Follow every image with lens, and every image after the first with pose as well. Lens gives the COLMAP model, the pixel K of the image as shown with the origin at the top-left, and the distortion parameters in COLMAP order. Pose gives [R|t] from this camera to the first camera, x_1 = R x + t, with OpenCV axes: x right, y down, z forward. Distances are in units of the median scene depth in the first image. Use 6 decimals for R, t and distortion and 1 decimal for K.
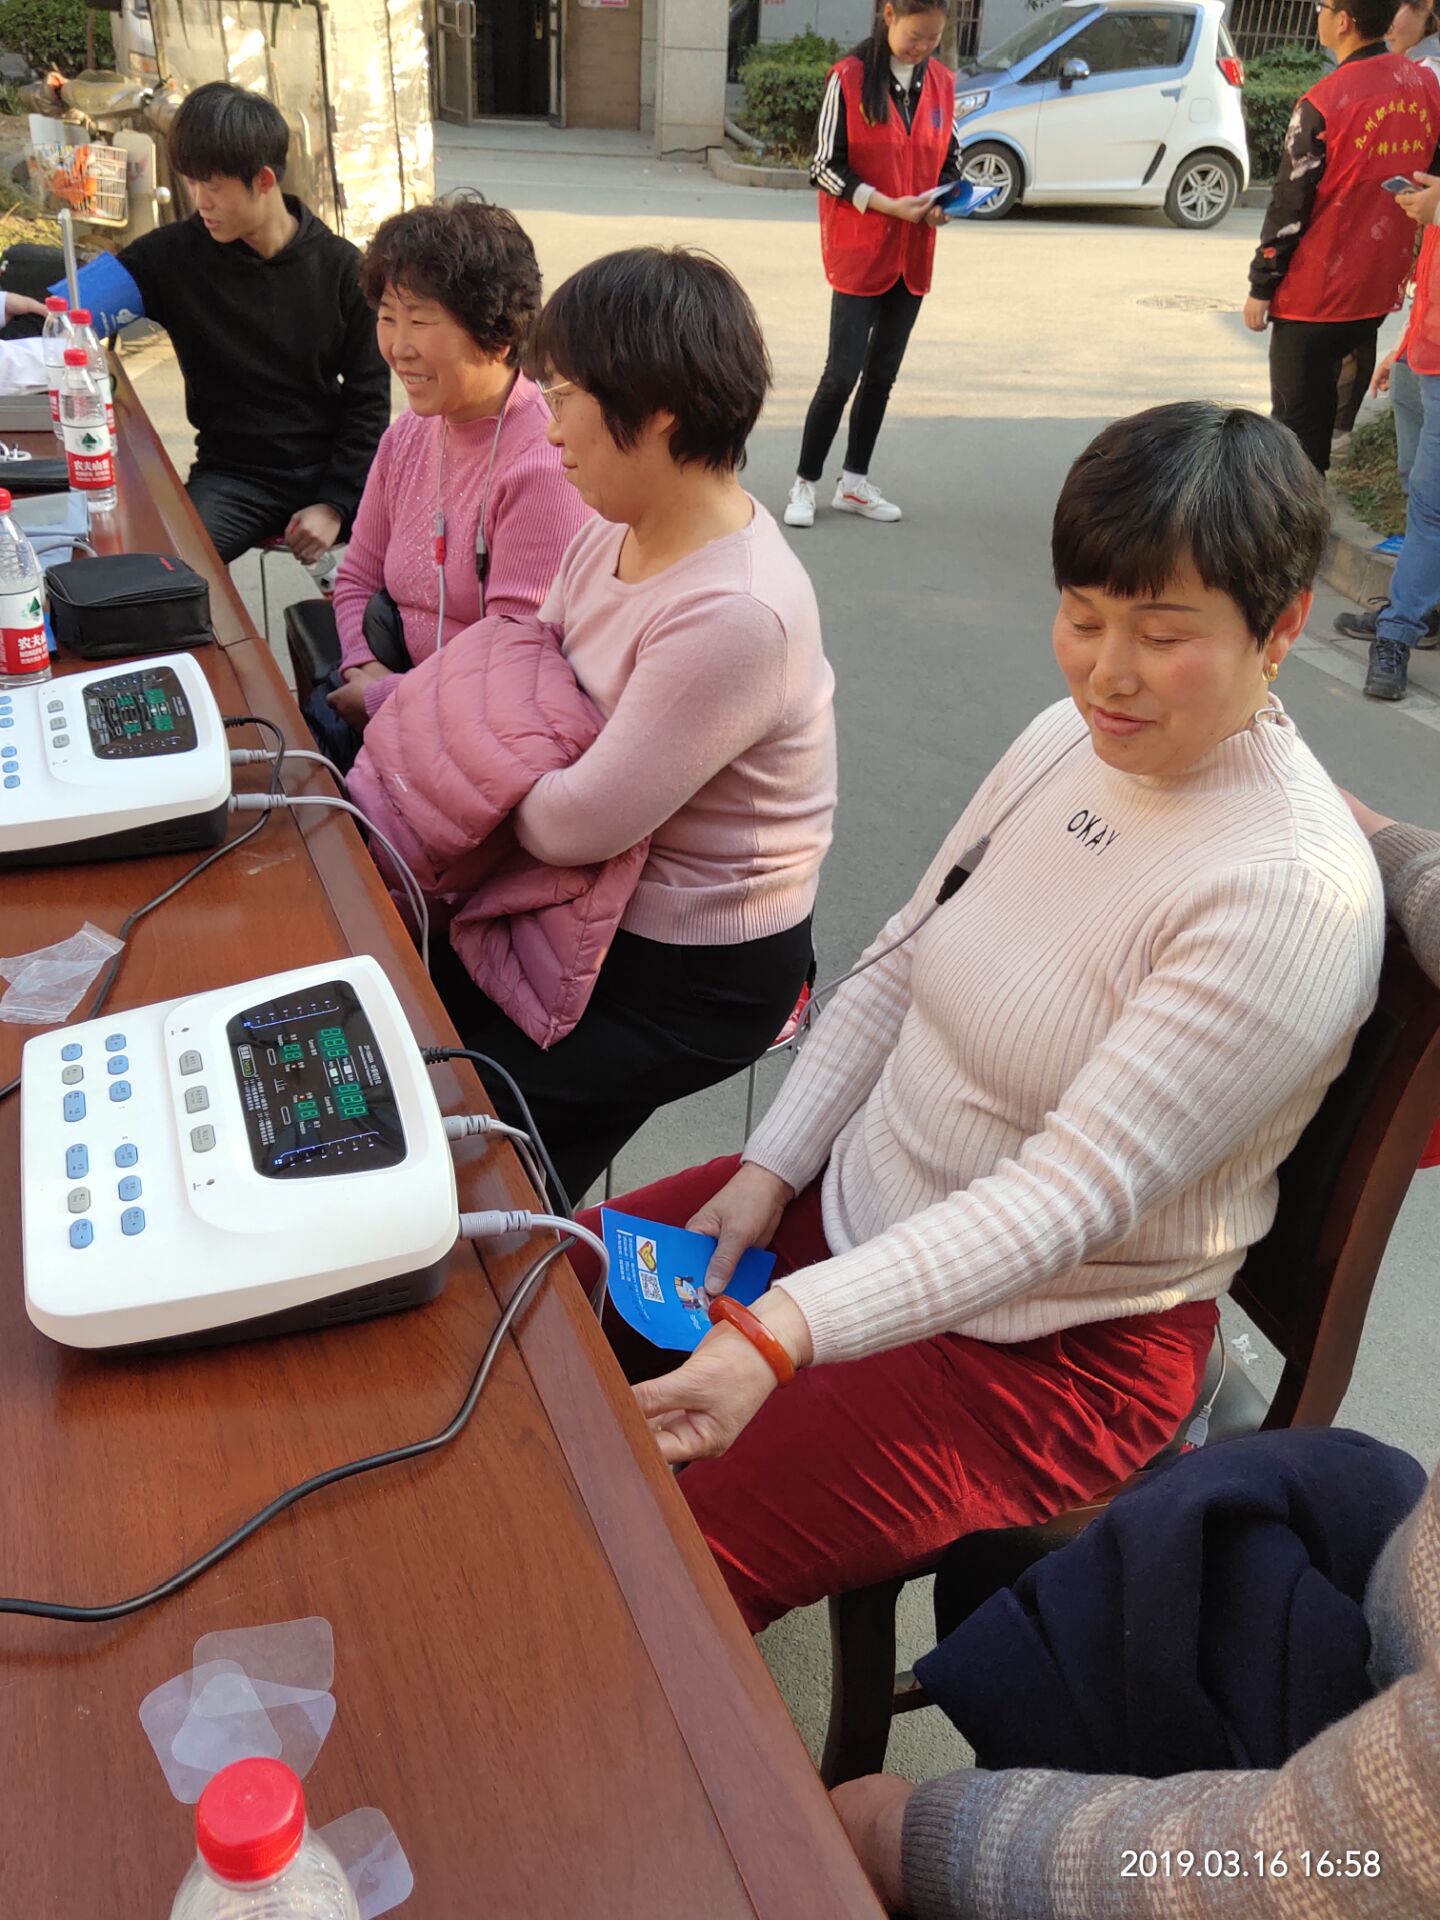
lens RADIAL K [[1666.6, 0, 720.0], [0, 1666.6, 960.0], [0, 0, 1]] dist [0.038836, -0.026025]
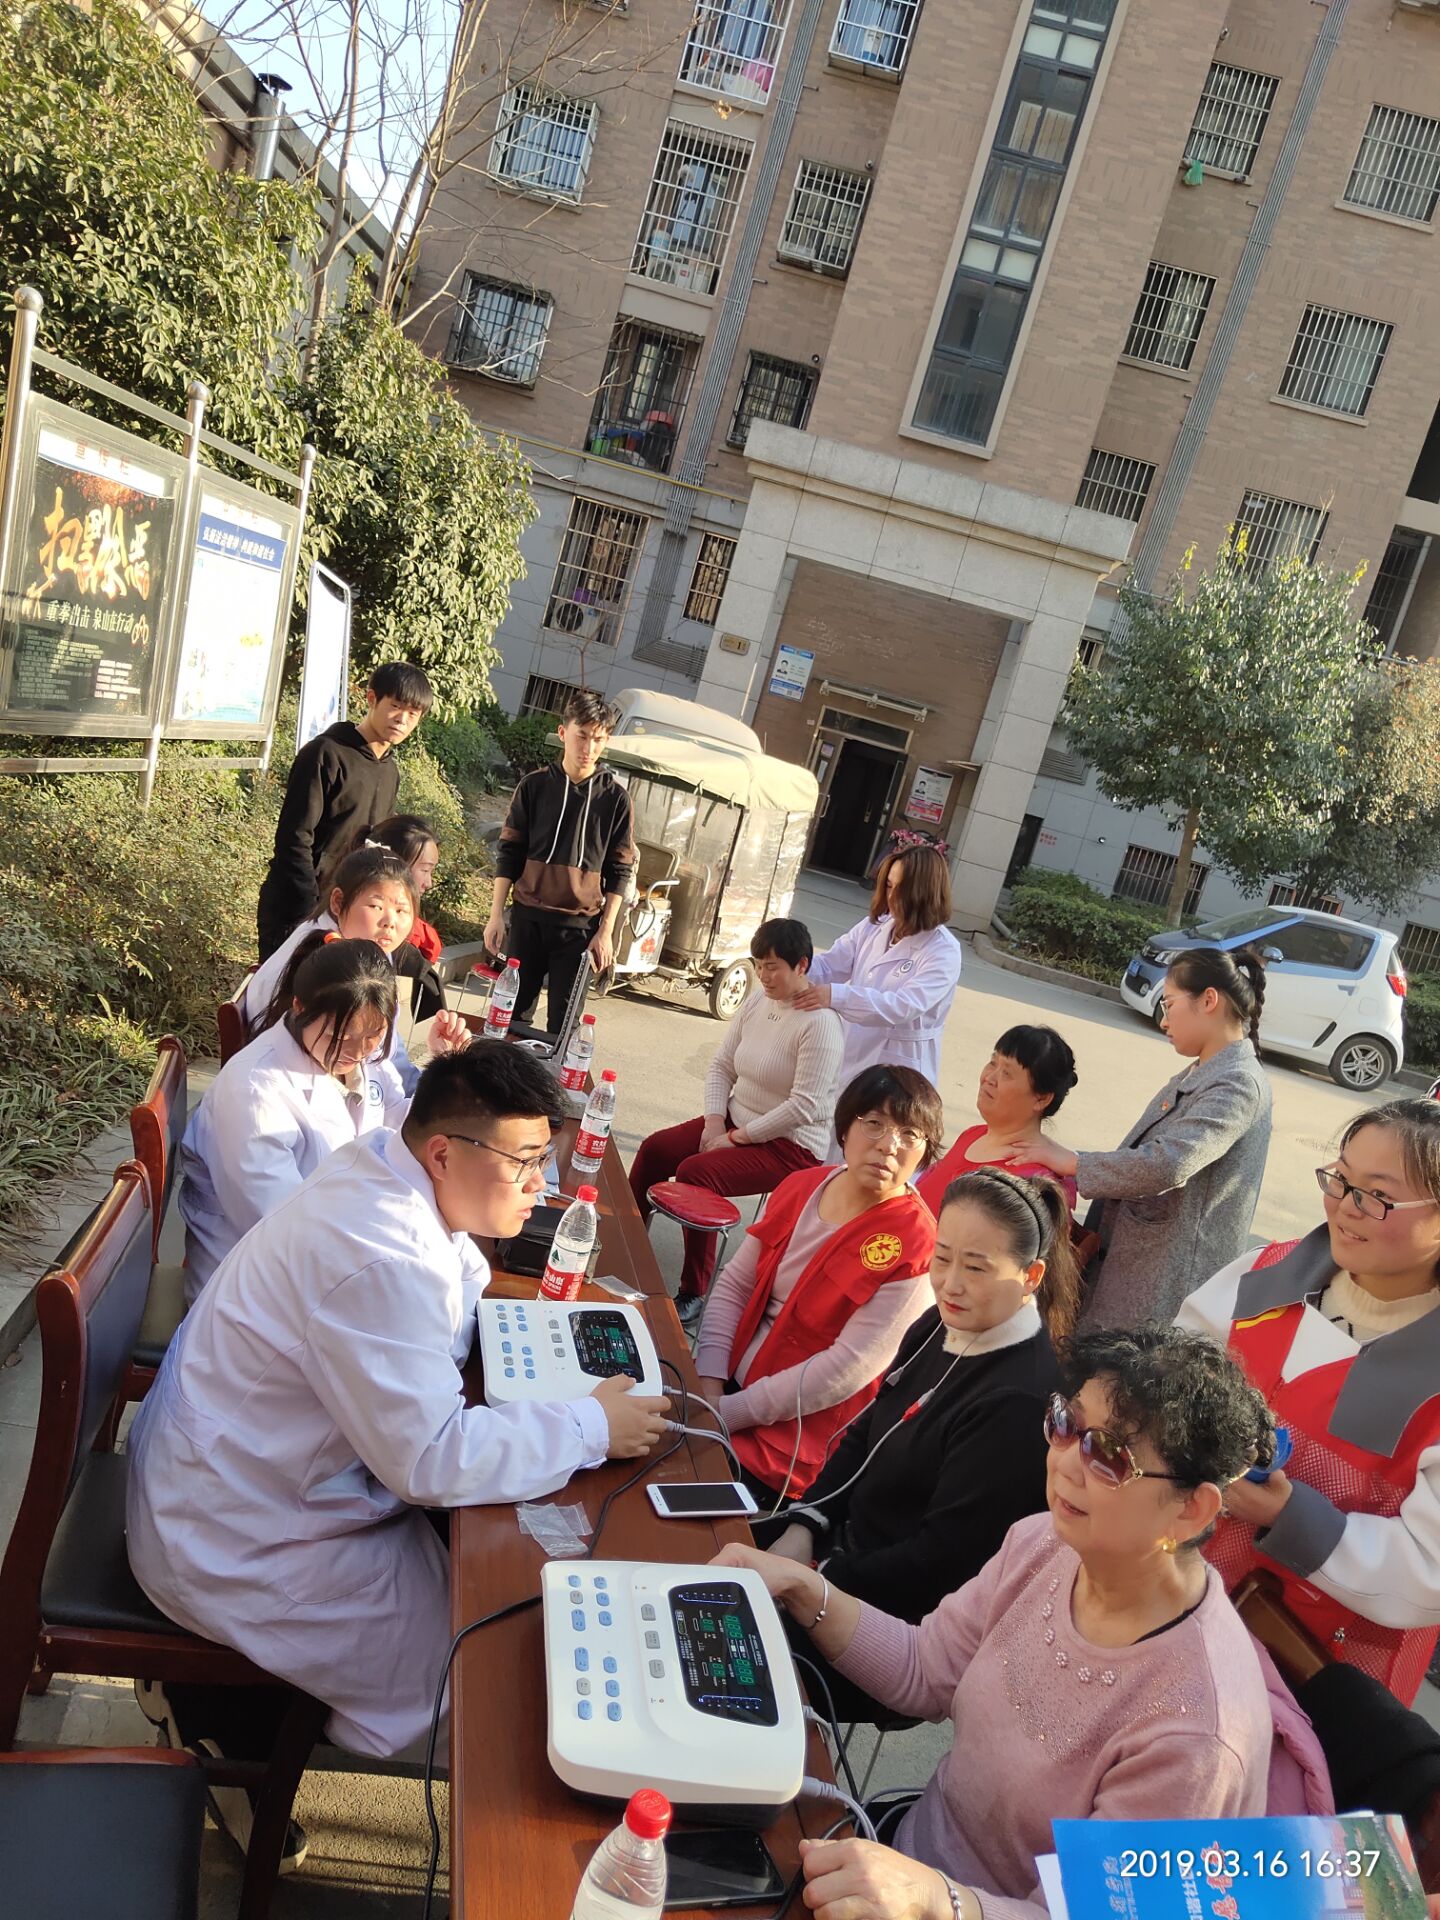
lens RADIAL K [[1451.9, 0, 720.0], [0, 1451.9, 960.0], [0, 0, 1]] dist [-0.000456, 0.086627]
pose [[0.956311, 0.245550, -0.158663, -0.030750], [-0.287630, 0.887384, -0.360305, -0.001851], [0.052322, 0.390200, 0.919242, -0.090915]]
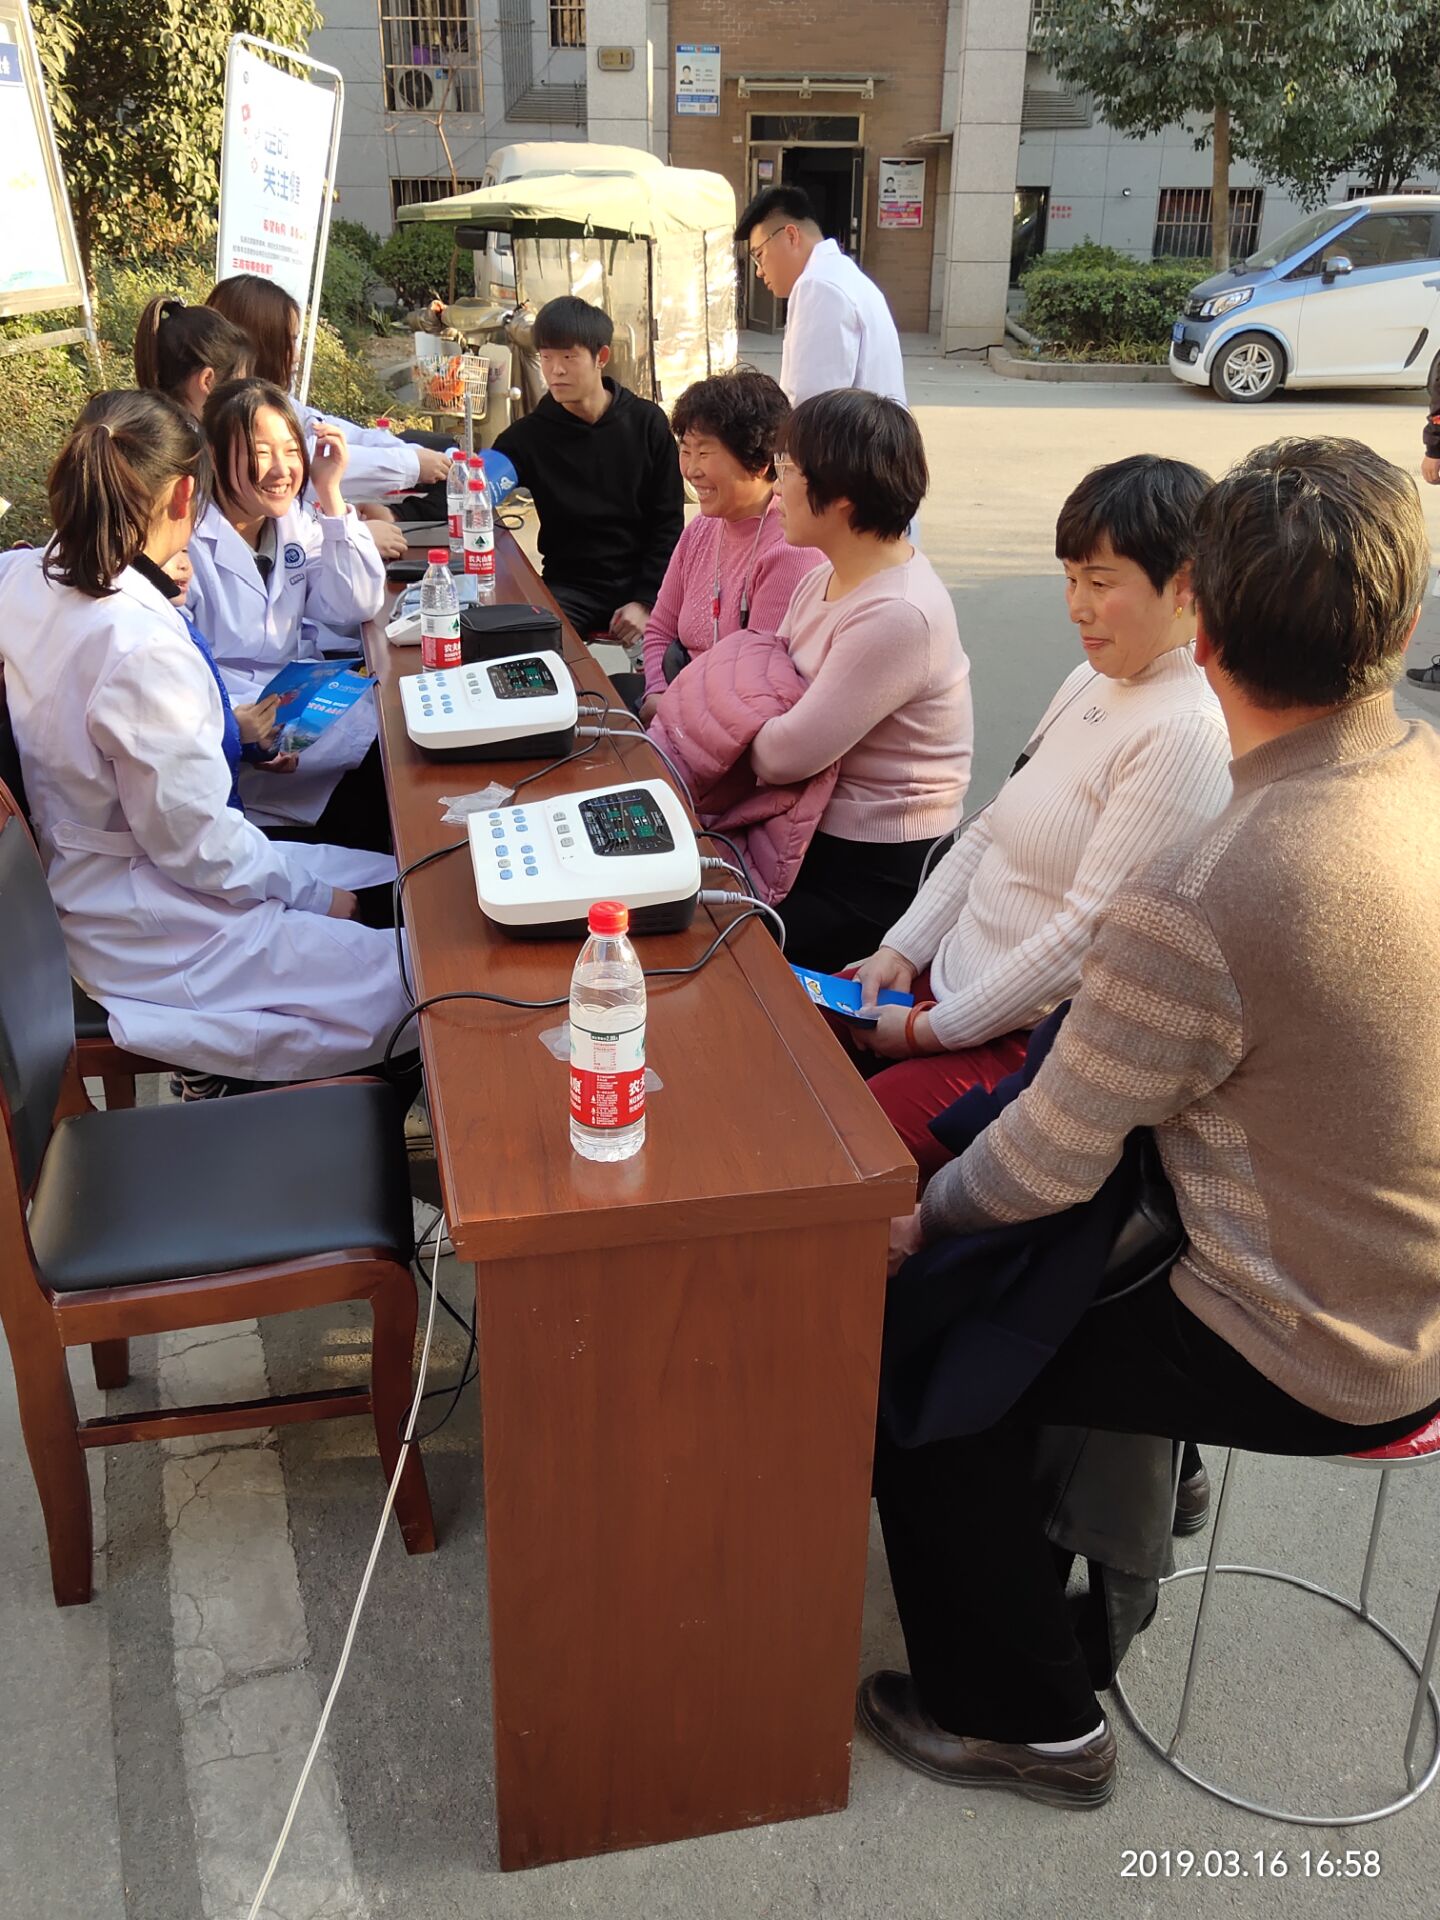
lens RADIAL K [[1666.6, 0, 720.0], [0, 1666.6, 960.0], [0, 0, 1]] dist [0.038836, -0.026025]
pose [[0.986062, 0.033538, -0.162964, 0.026318], [-0.050141, 0.993837, -0.098864, 0.065447], [0.158644, 0.105657, 0.981666, -0.122911]]
